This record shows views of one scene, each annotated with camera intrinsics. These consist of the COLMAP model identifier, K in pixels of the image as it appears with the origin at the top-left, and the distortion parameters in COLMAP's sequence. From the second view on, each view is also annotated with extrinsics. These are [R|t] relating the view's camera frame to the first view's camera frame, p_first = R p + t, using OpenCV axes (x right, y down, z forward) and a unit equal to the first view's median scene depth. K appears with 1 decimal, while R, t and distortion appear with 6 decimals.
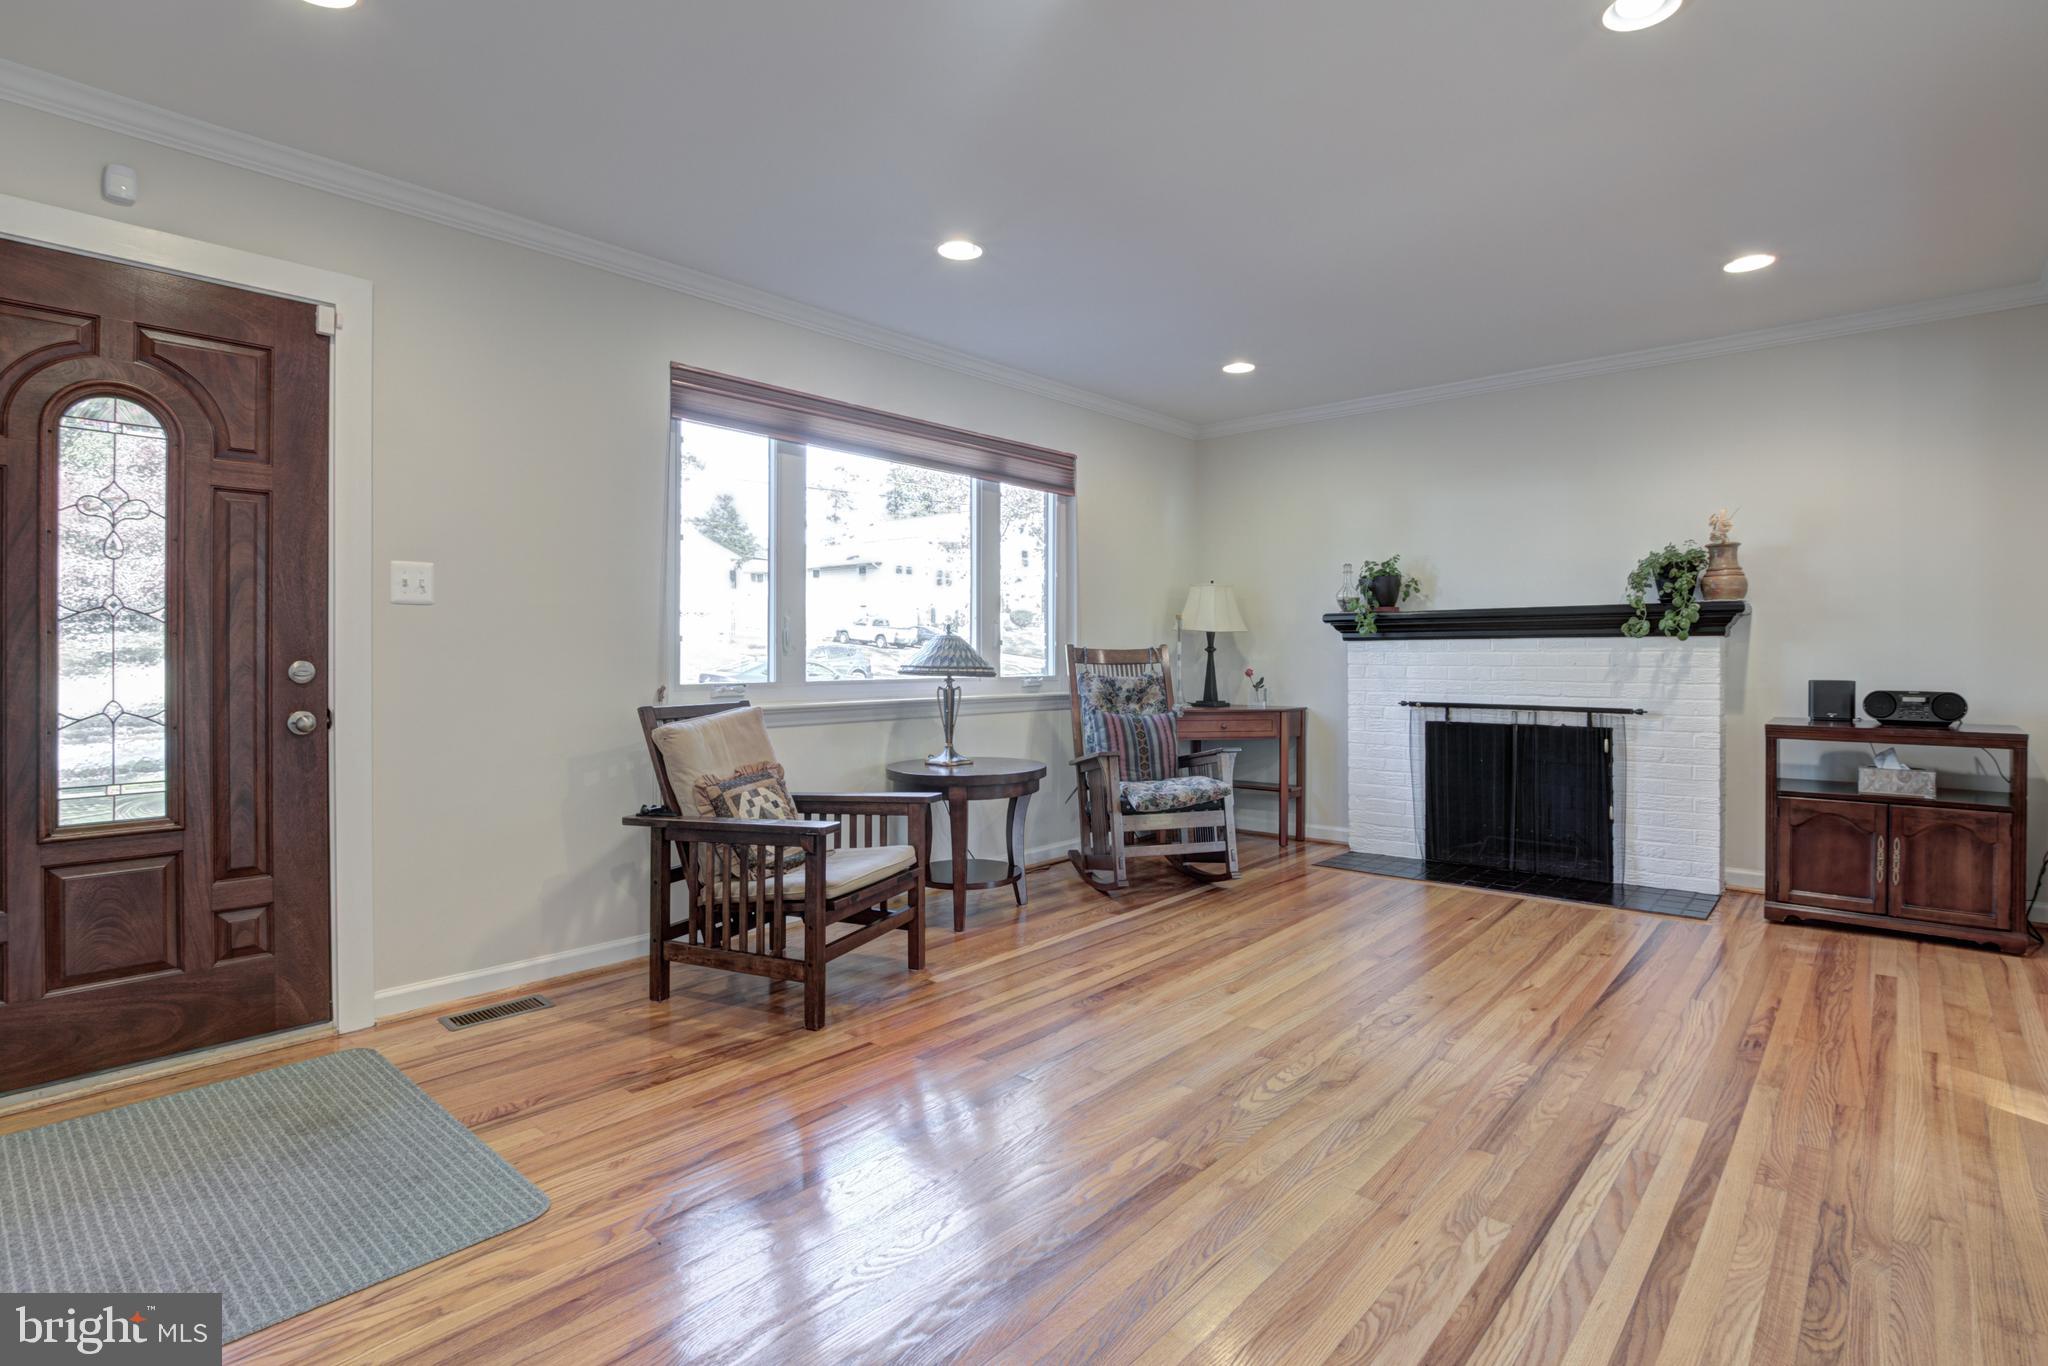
lens RADIAL K [[992.5, 0, 1062.4], [0, 992.5, 654.0], [0, 0, 1]] dist [-0.030671, 0.002622]
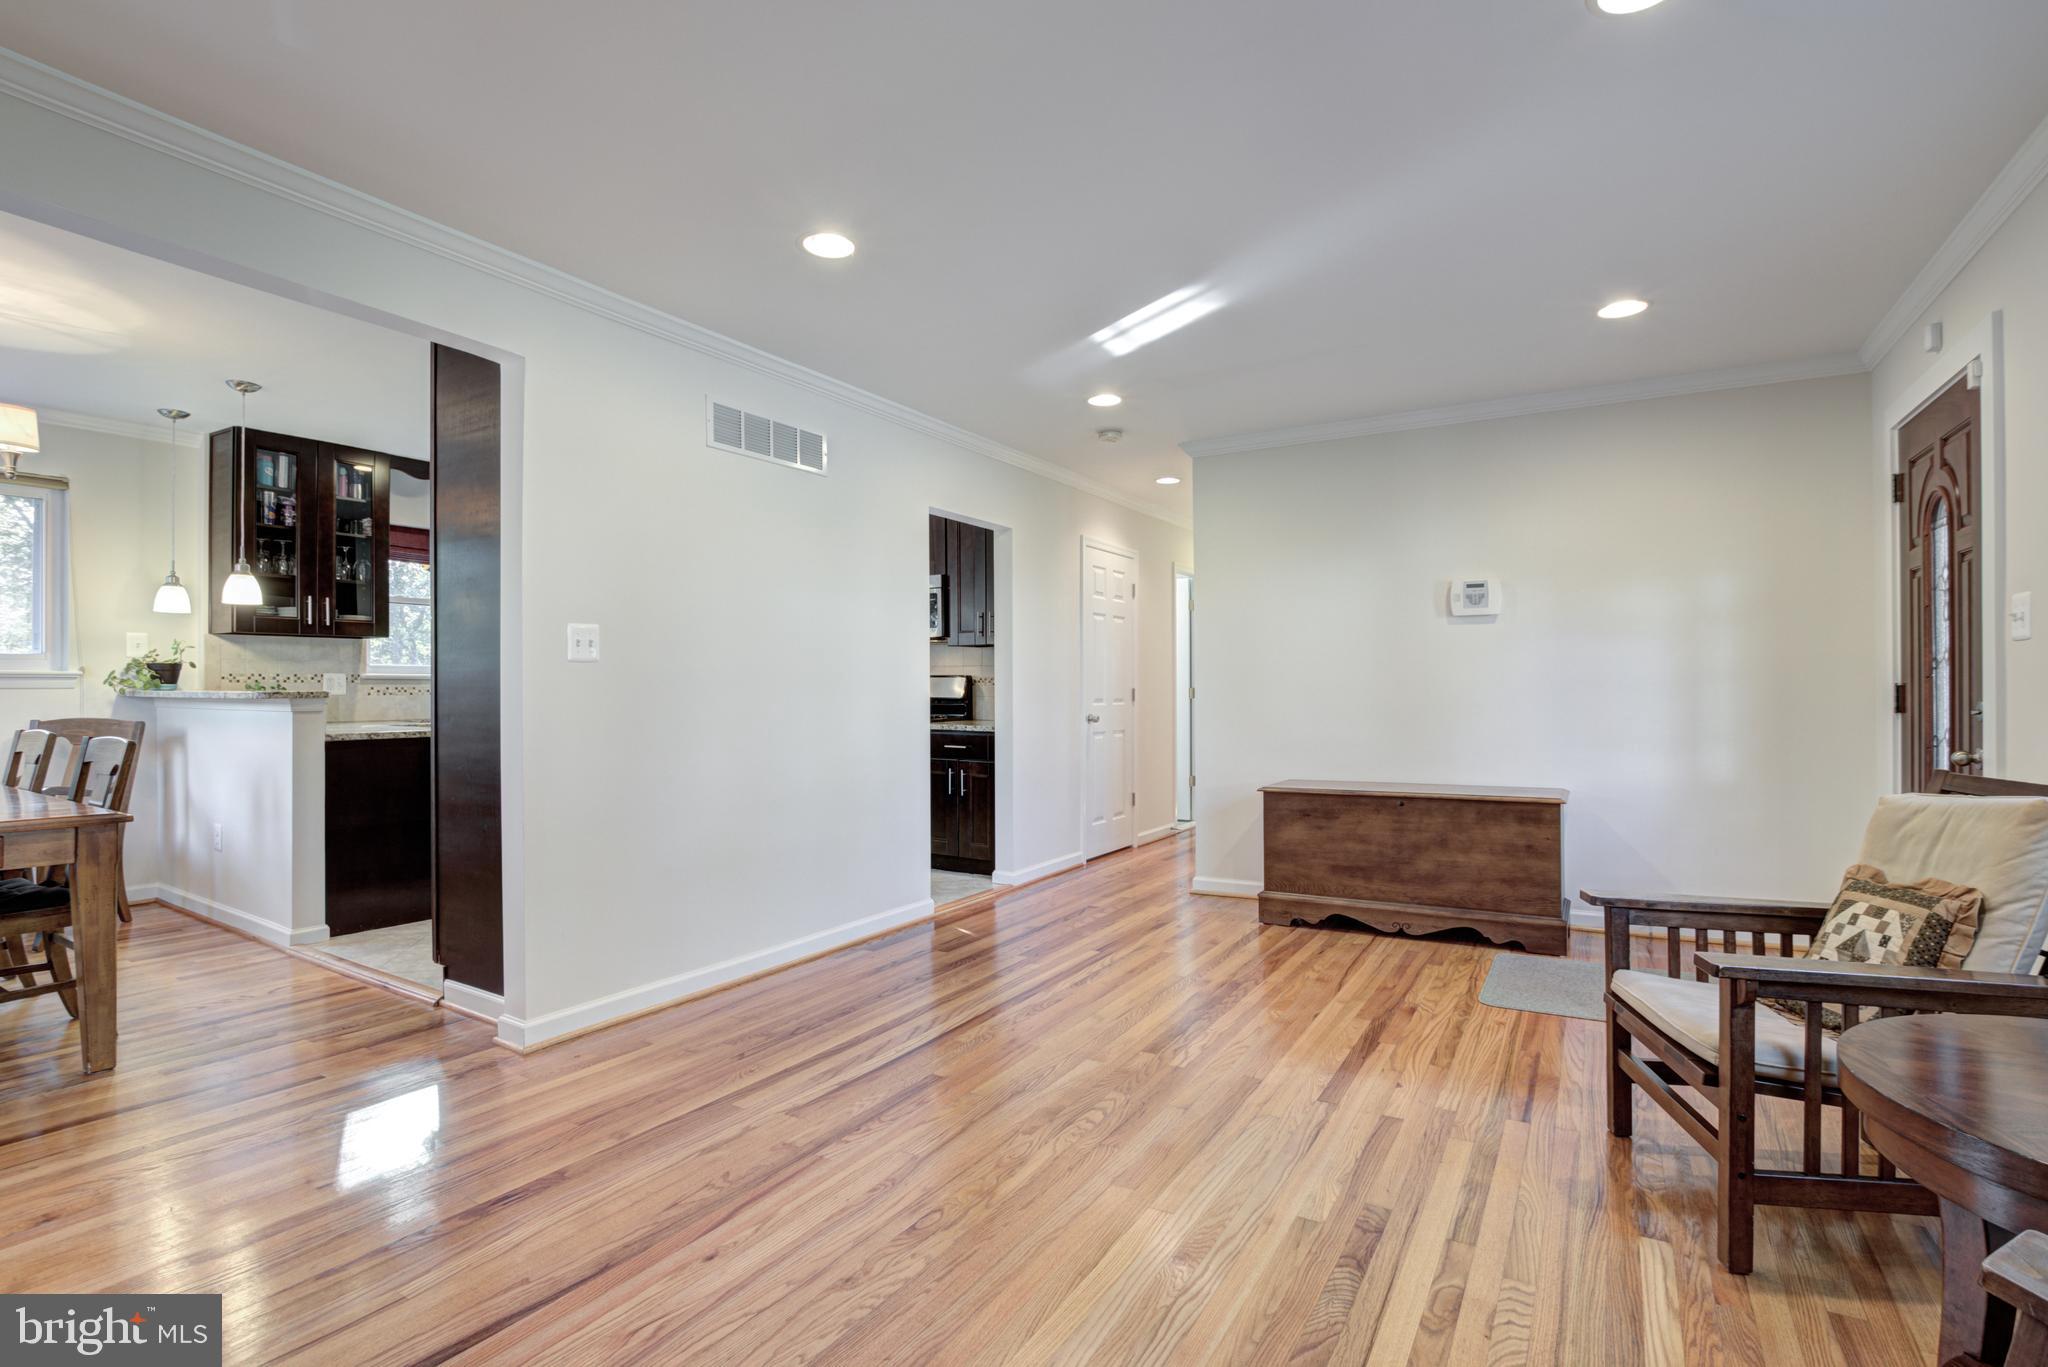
lens RADIAL K [[959.2, 0, 1047.2], [0, 959.2, 686.8], [0, 0, 1]] dist [-0.039062, 0.006628]
pose [[-0.984052, 0.007399, -0.177726, 0.347281], [0.007853, 0.999967, -0.001851, -0.011423], [0.177706, -0.003217, -0.984078, 1.562575]]
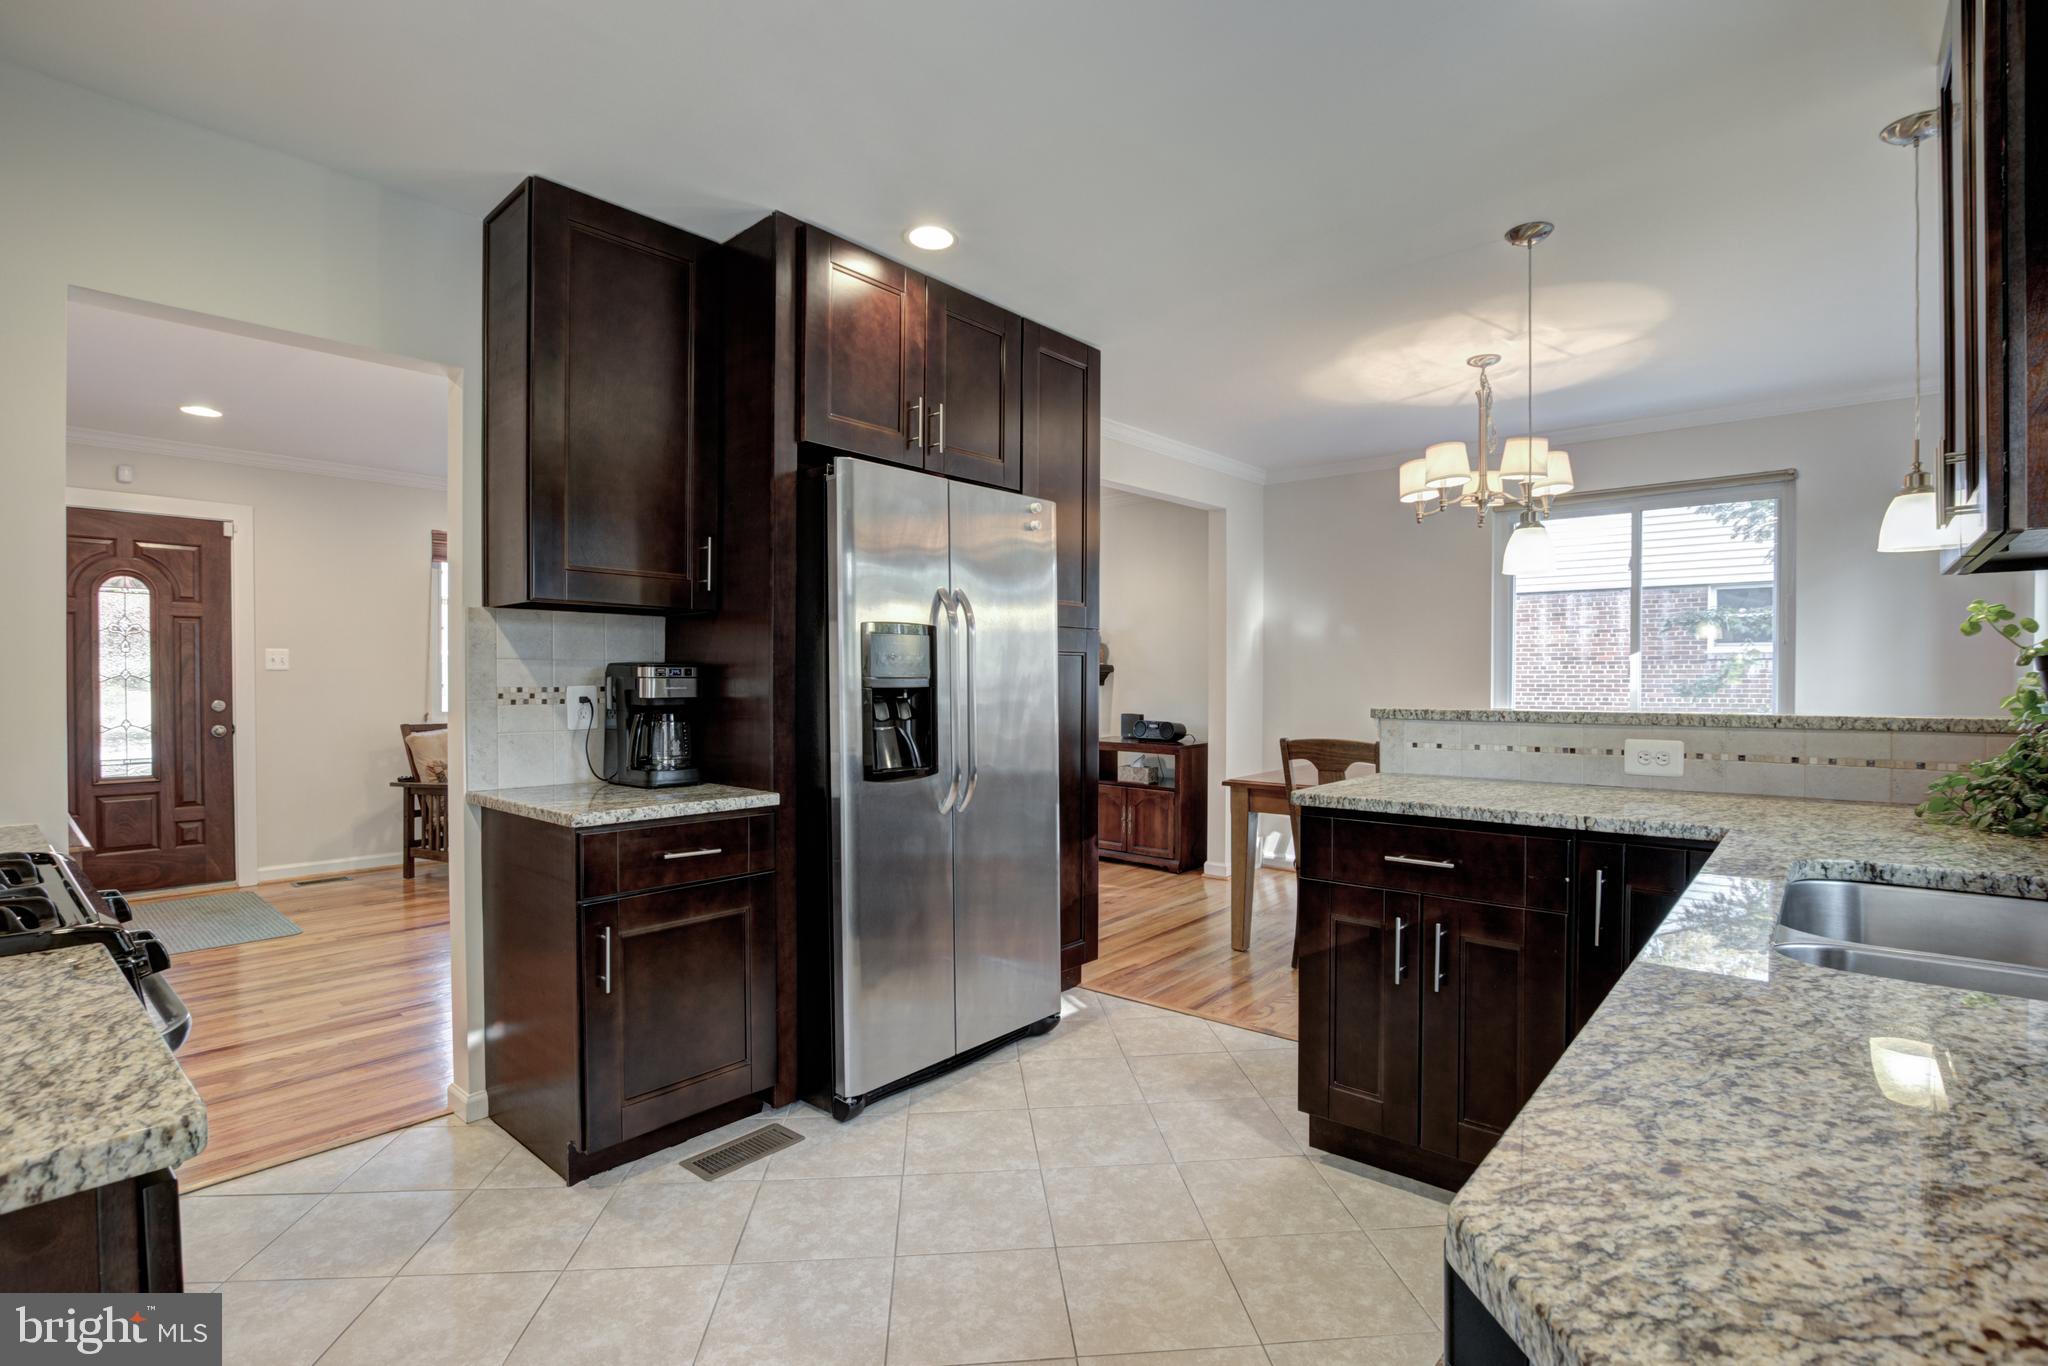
lens RADIAL K [[959.2, 0, 1022.4], [0, 959.2, 694.9], [0, 0, 1]] dist [-0.039062, 0.006628]
pose [[0.999756, 0.006140, -0.021202, 0.782701], [-0.005737, 0.999803, 0.018999, -0.042698], [0.021314, -0.018873, 0.999595, -0.760082]]
